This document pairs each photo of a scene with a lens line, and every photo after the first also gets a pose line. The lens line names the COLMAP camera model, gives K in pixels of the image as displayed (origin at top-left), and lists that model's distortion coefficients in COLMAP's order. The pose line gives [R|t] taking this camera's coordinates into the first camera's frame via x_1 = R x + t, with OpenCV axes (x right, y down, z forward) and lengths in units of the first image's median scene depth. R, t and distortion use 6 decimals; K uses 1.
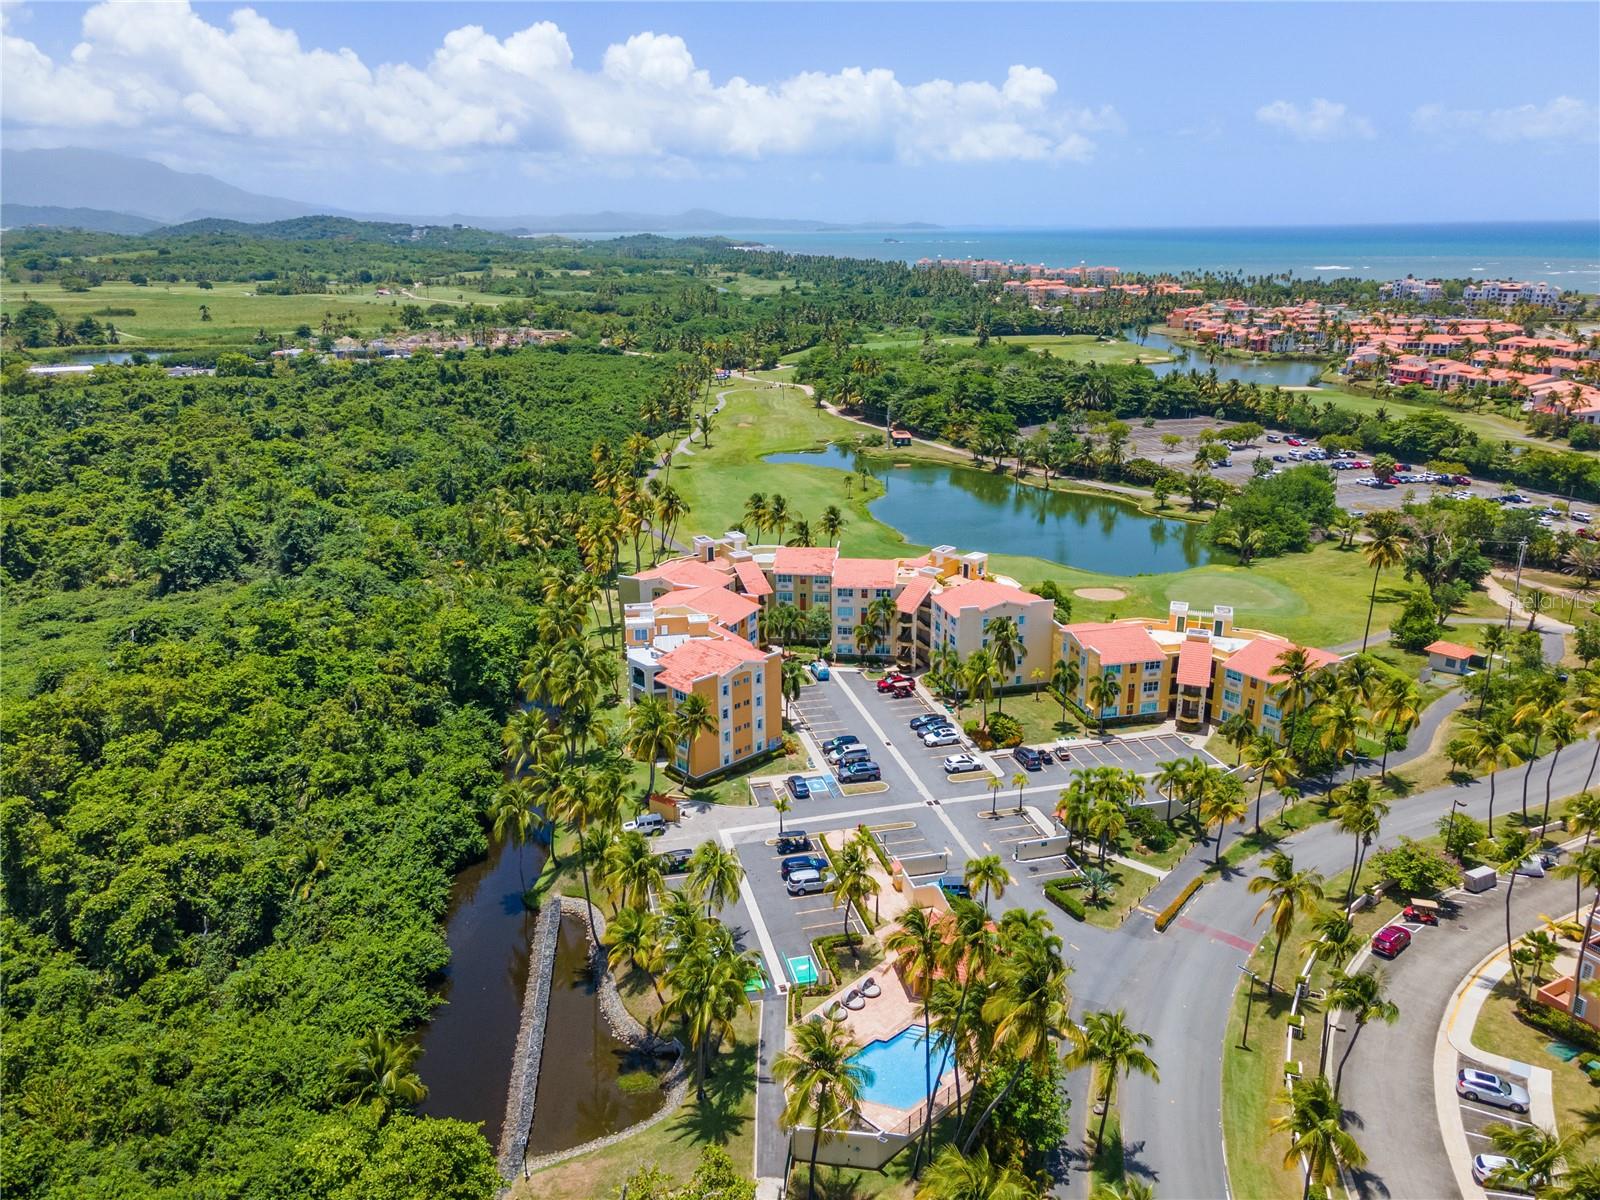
lens RADIAL K [[1154.7, 0, 800.0], [0, 1154.7, 600.0], [0, 0, 1]] dist [0.016480, 0.049684]
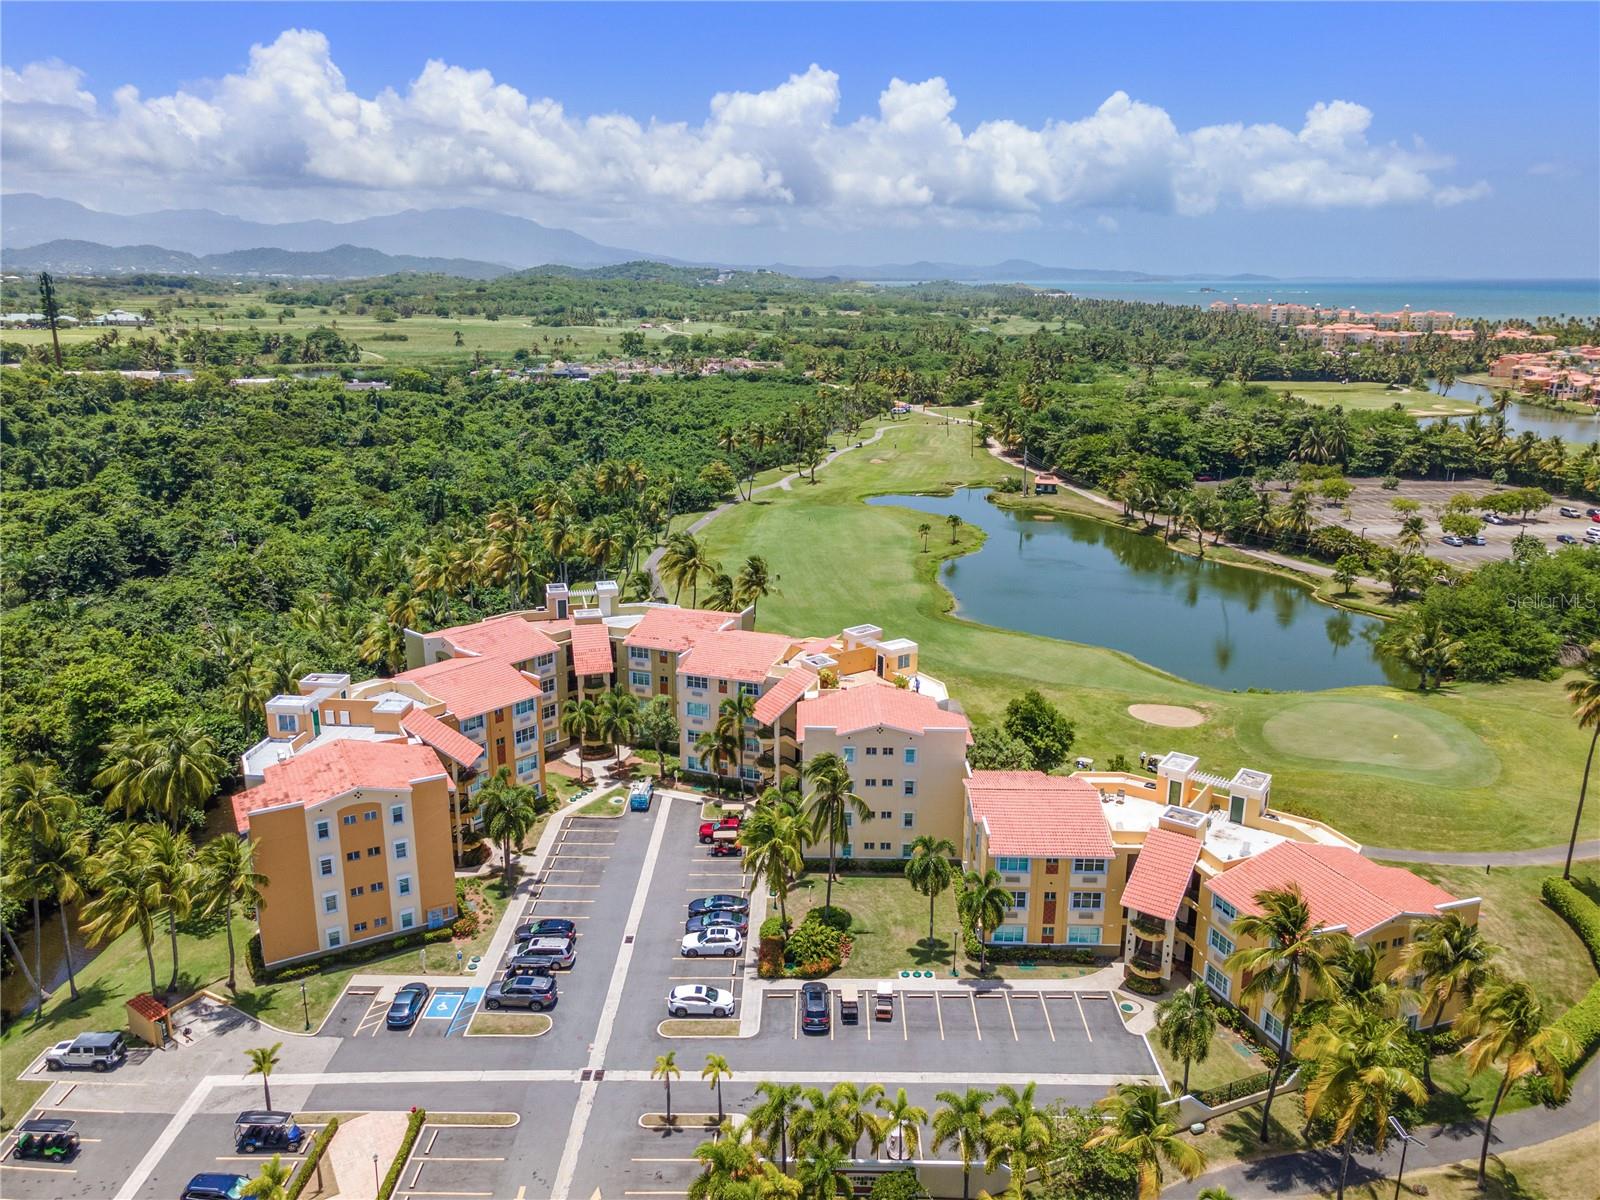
lens RADIAL K [[1168.1, 0, 800.0], [0, 1168.1, 600.0], [0, 0, 1]] dist [0.004204, 0.082381]
pose [[0.967131, 0.077992, -0.242023, 0.139997], [-0.088128, 0.995617, -0.031323, -0.020670], [0.238520, 0.051623, 0.969765, 0.186615]]
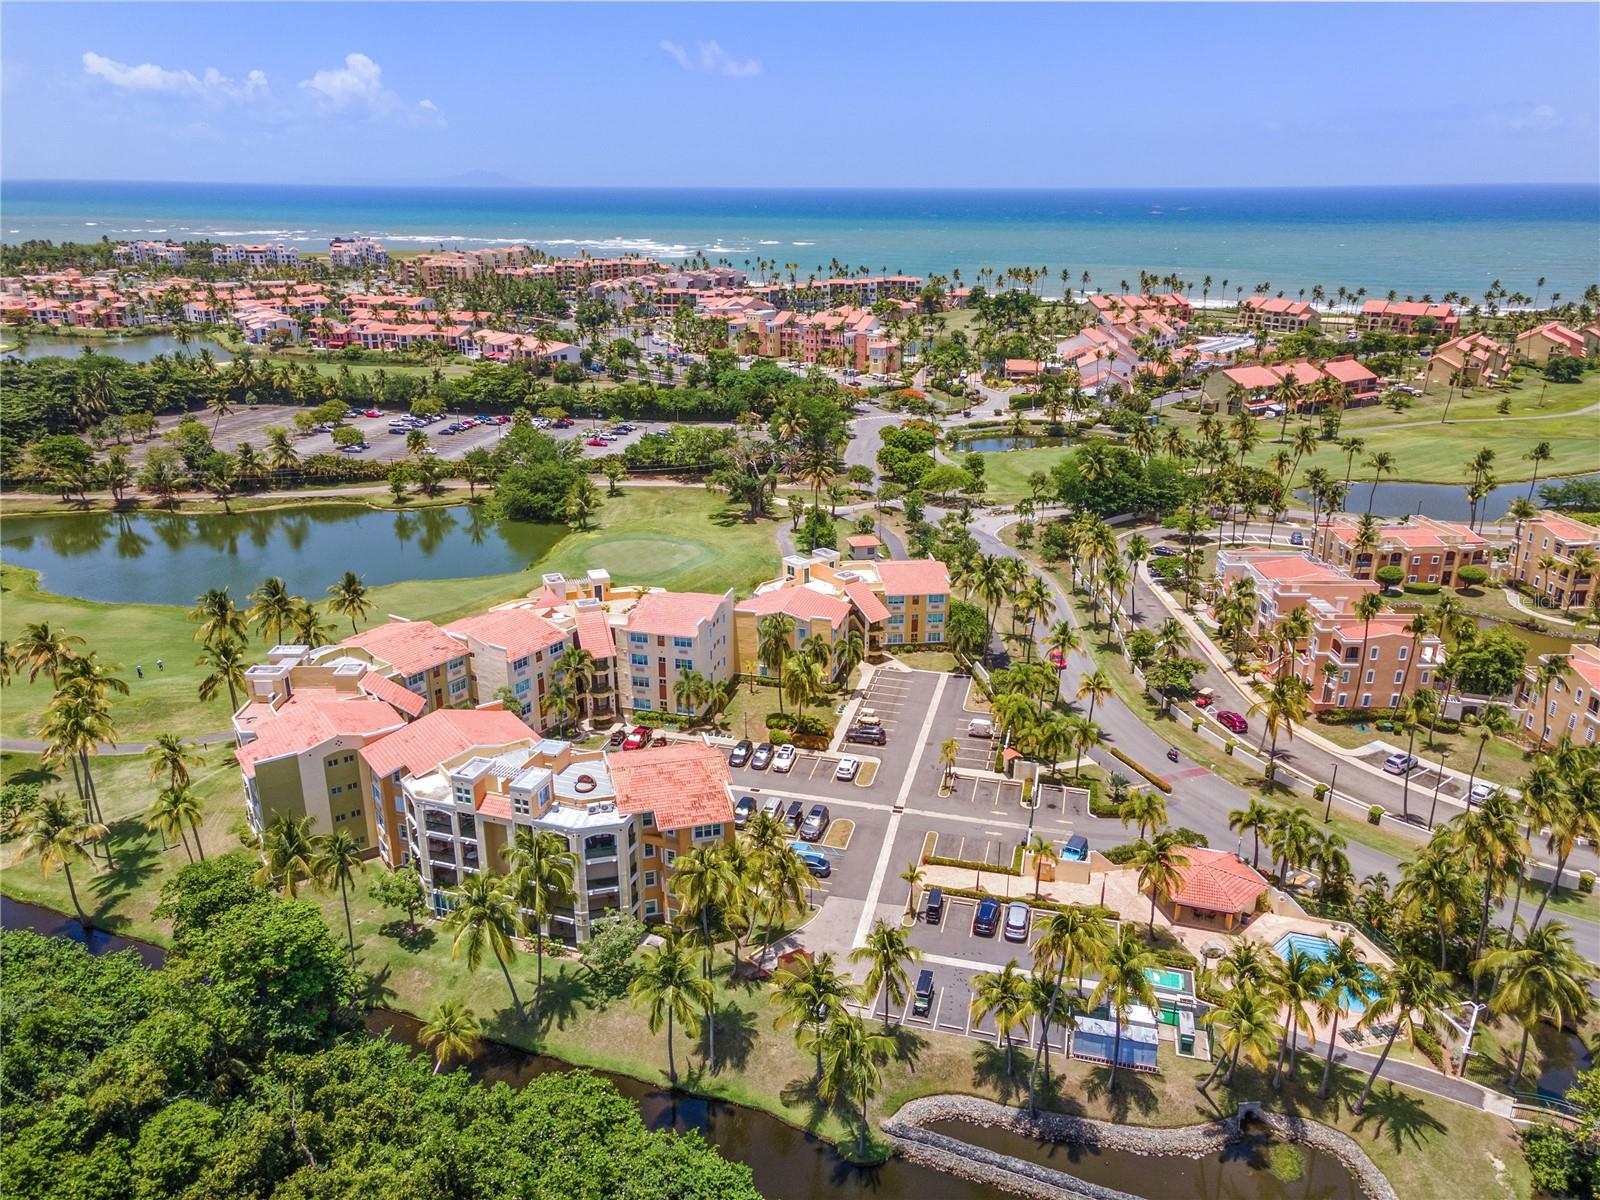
lens RADIAL K [[1154.7, 0, 800.0], [0, 1154.7, 600.0], [0, 0, 1]] dist [0.016480, 0.049684]
pose [[0.478646, -0.292259, 0.827939, -0.273537], [0.266171, 0.946899, 0.180373, -0.074467], [-0.836691, 0.134038, 0.531020, 0.224676]]
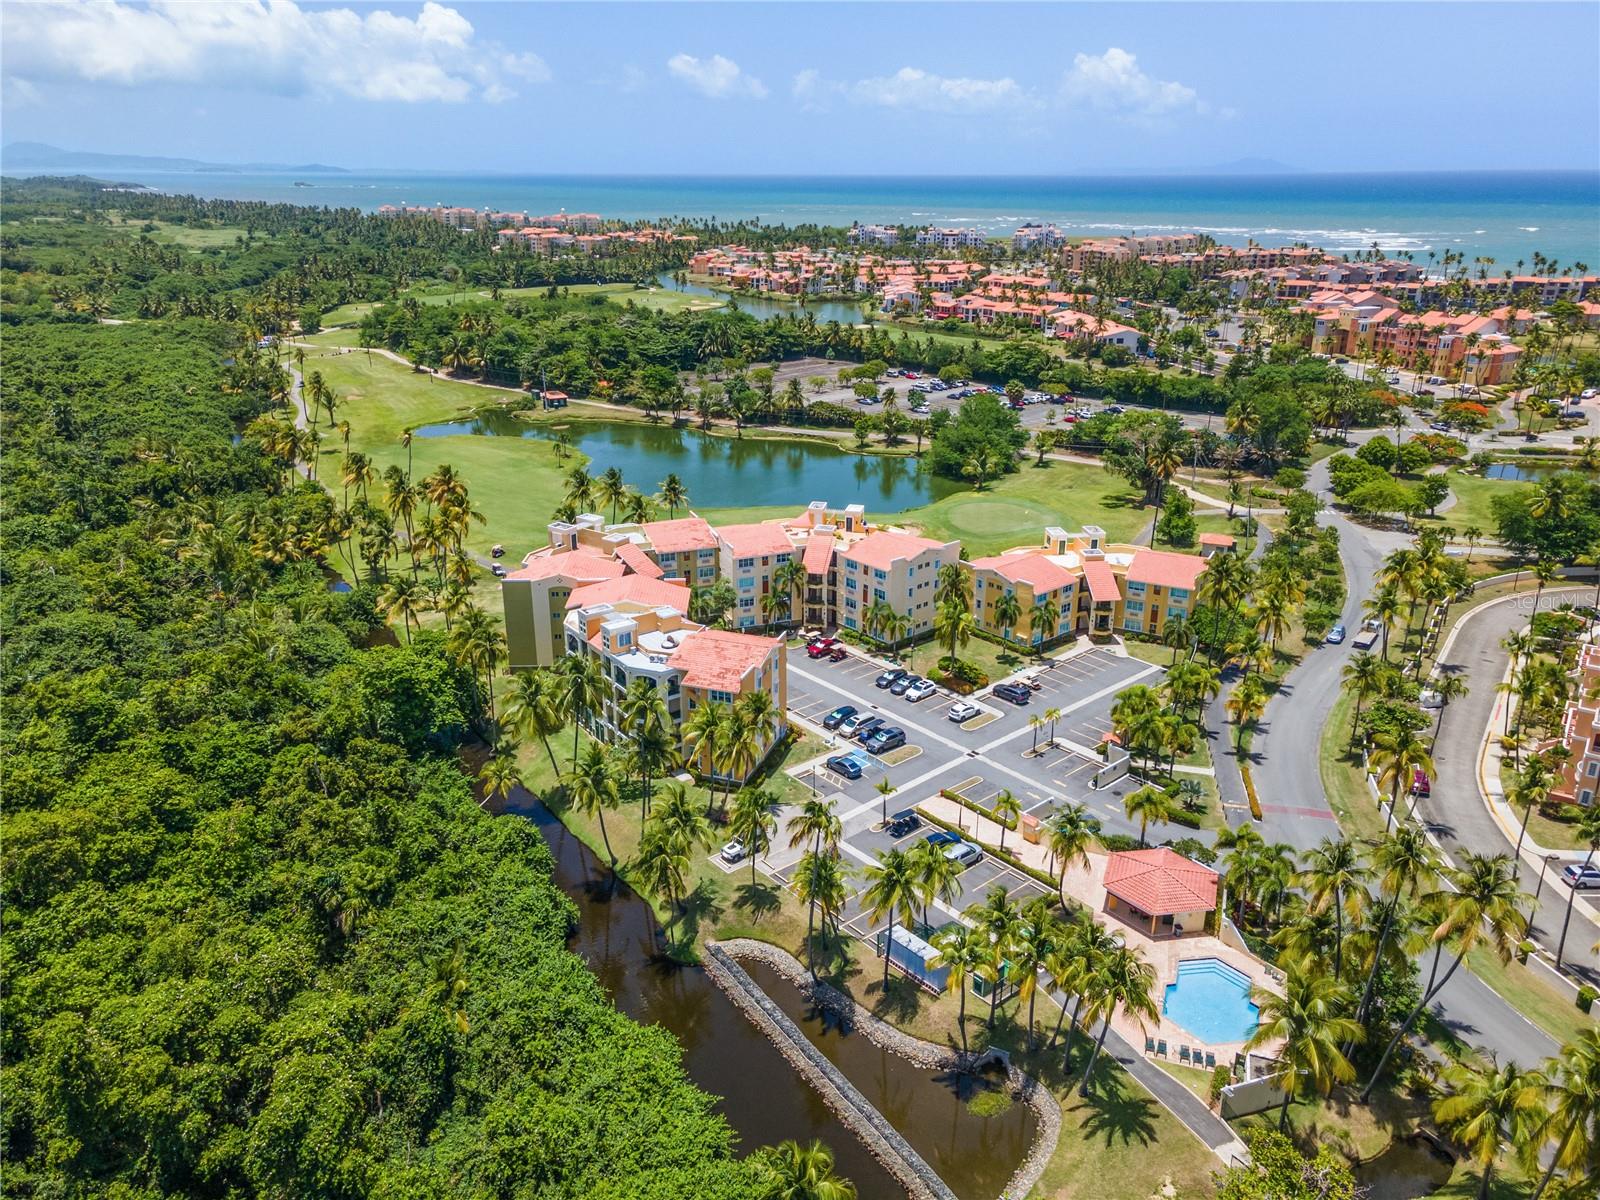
lens RADIAL K [[1160.3, 0, 799.7], [0, 1160.3, 568.0], [0, 0, 1]] dist [0.040228, 0.009376]
pose [[0.892631, -0.140747, 0.428253, -0.179558], [0.134338, 0.989898, 0.045326, -0.021432], [-0.430306, 0.017071, 0.902522, 0.060734]]
